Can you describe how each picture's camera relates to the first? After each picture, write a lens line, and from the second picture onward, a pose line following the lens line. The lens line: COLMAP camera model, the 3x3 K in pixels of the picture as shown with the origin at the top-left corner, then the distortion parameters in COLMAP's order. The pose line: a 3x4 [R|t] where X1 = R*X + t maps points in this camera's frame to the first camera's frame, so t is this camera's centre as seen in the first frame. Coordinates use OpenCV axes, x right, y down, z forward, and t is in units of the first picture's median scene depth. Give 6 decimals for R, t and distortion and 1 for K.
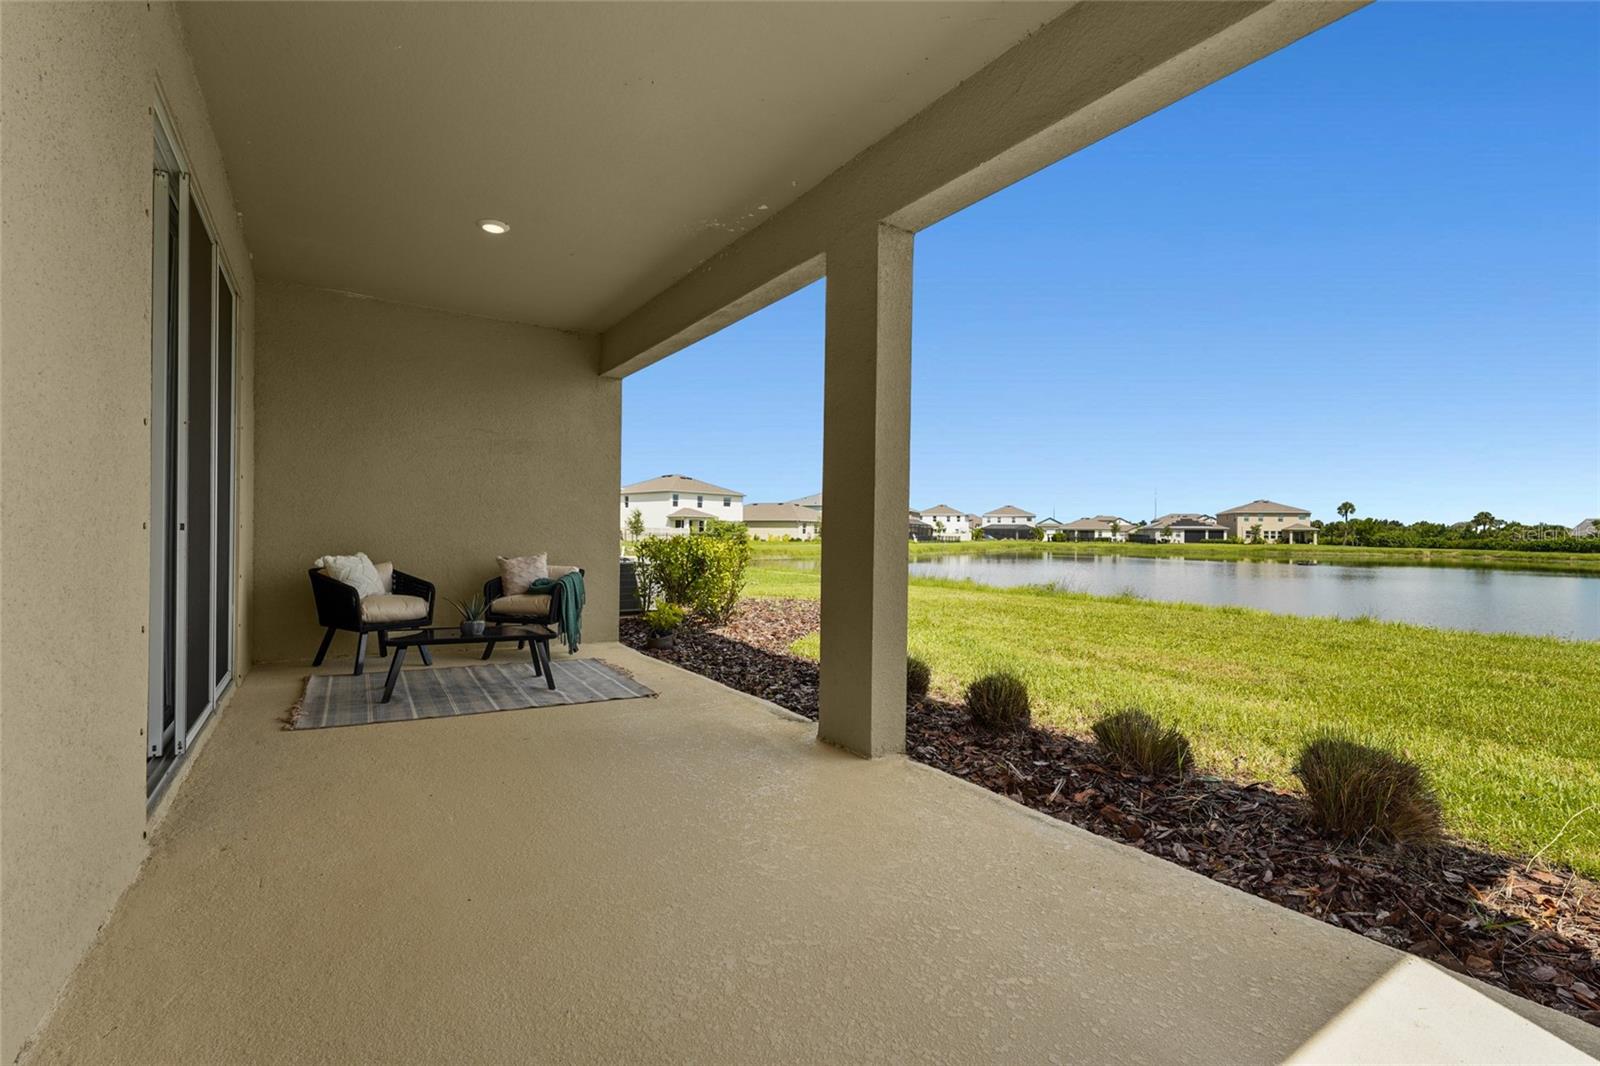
lens RADIAL K [[711.7, 0, 799.4], [0, 711.7, 542.5], [0, 0, 1]] dist [-0.001012, 0.001260]
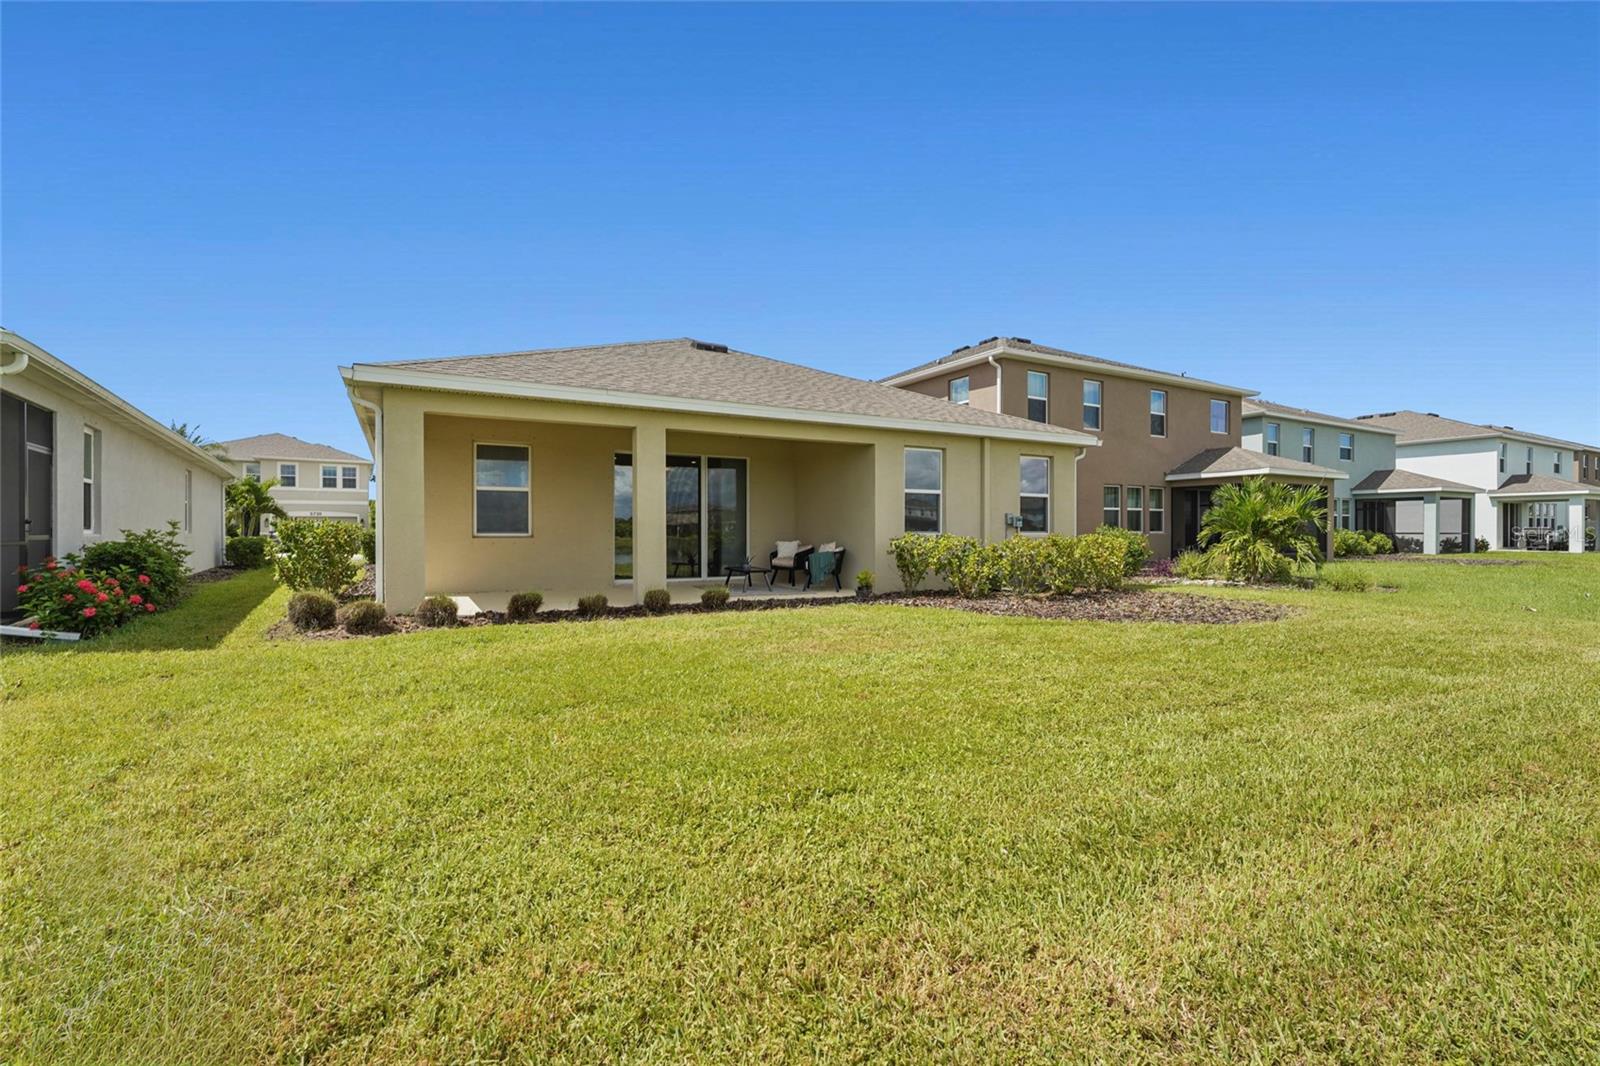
lens RADIAL K [[711.7, 0, 798.6], [0, 711.7, 535.3], [0, 0, 1]] dist [-0.001012, 0.001260]
pose [[0.002043, -0.018208, 0.999832, 0.439932], [0.011211, 0.999772, 0.018184, -0.012114], [-0.999935, 0.011172, 0.002247, 1.338184]]
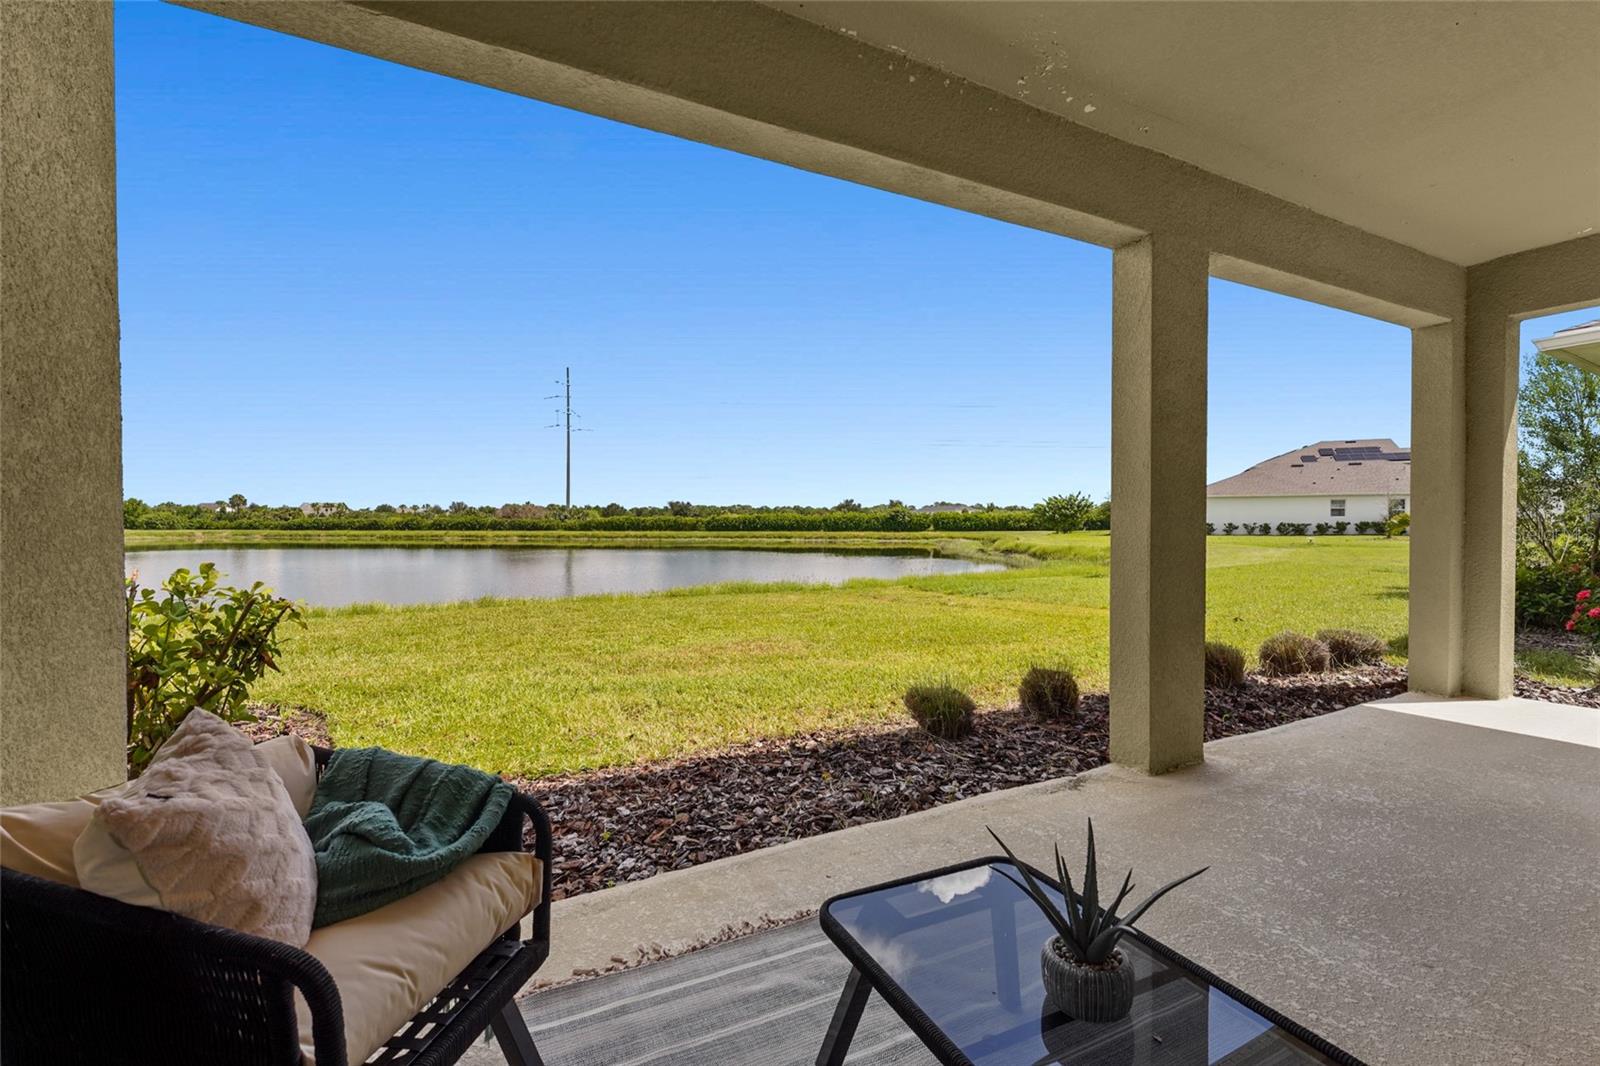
lens RADIAL K [[711.7, 0, 808.8], [0, 711.7, 532.0], [0, 0, 1]] dist [-0.001012, 0.001260]
pose [[0.092622, -0.028761, 0.995286, -0.033827], [0.015858, 0.999499, 0.027407, -0.002416], [-0.995575, 0.013244, 0.093032, 0.050396]]
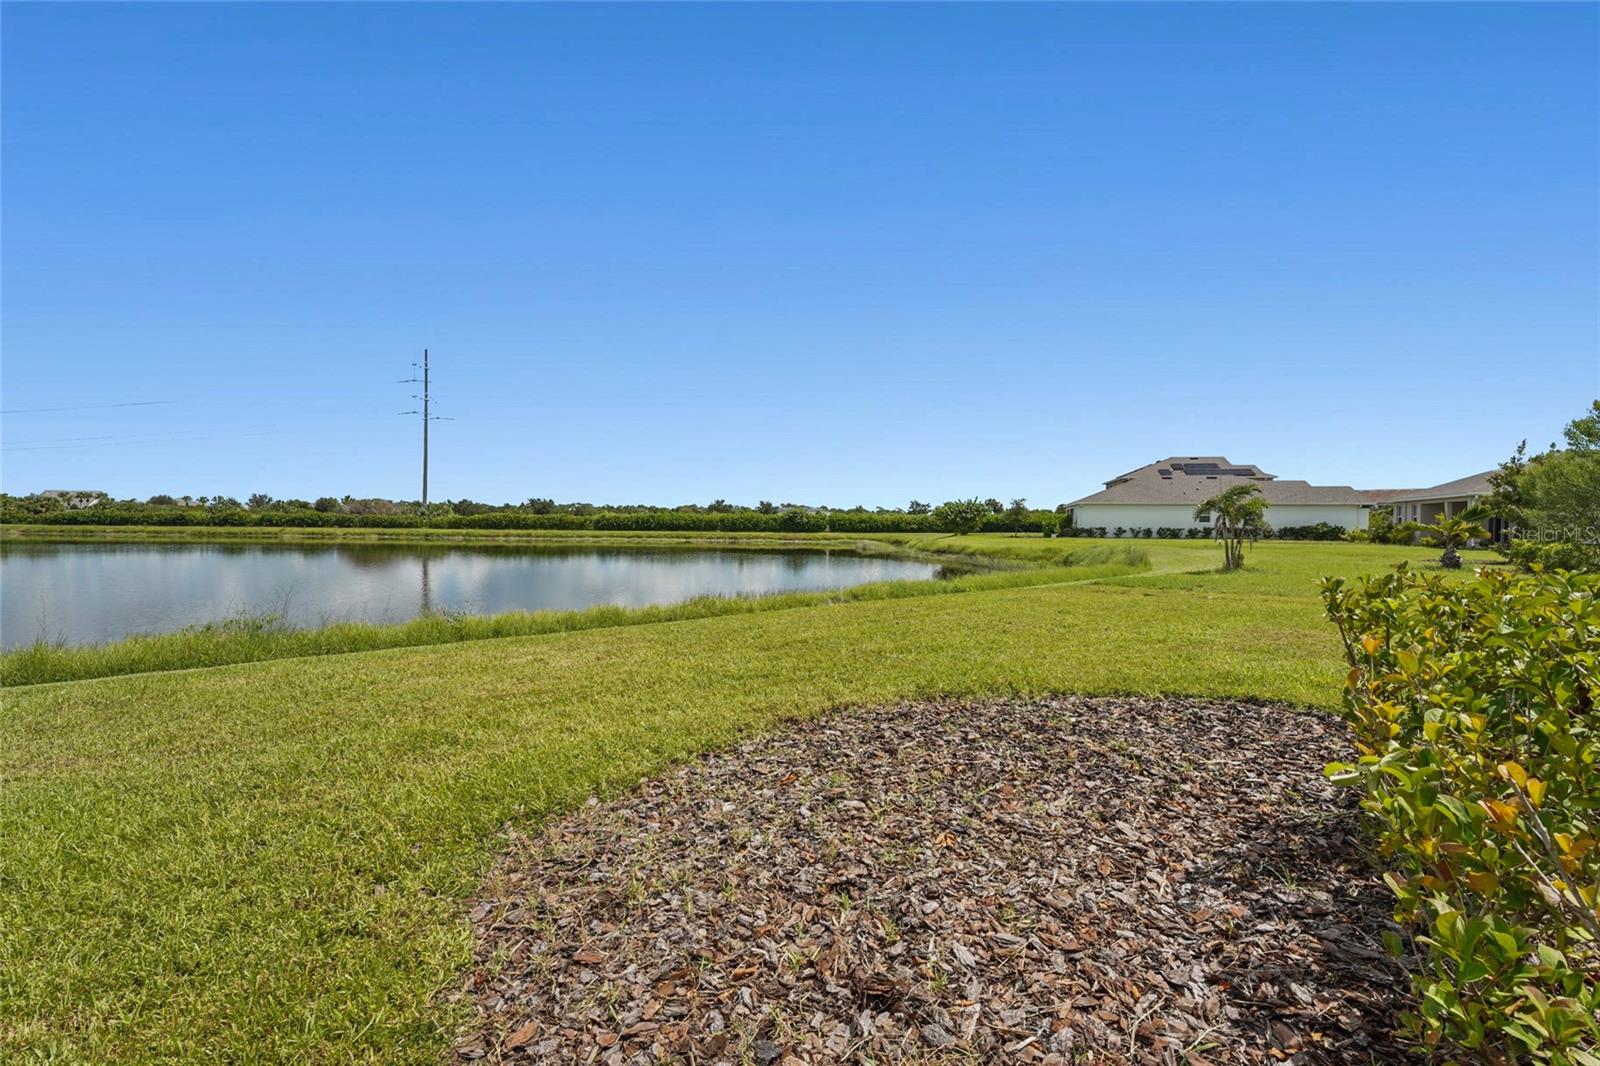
lens RADIAL K [[711.7, 0, 796.0], [0, 711.7, 525.6], [0, 0, 1]] dist [-0.001012, 0.001260]
pose [[-0.136952, -0.019498, 0.990386, -0.033842], [0.001519, 0.999801, 0.019893, -0.003325], [-0.990577, 0.004228, -0.136895, 0.140469]]
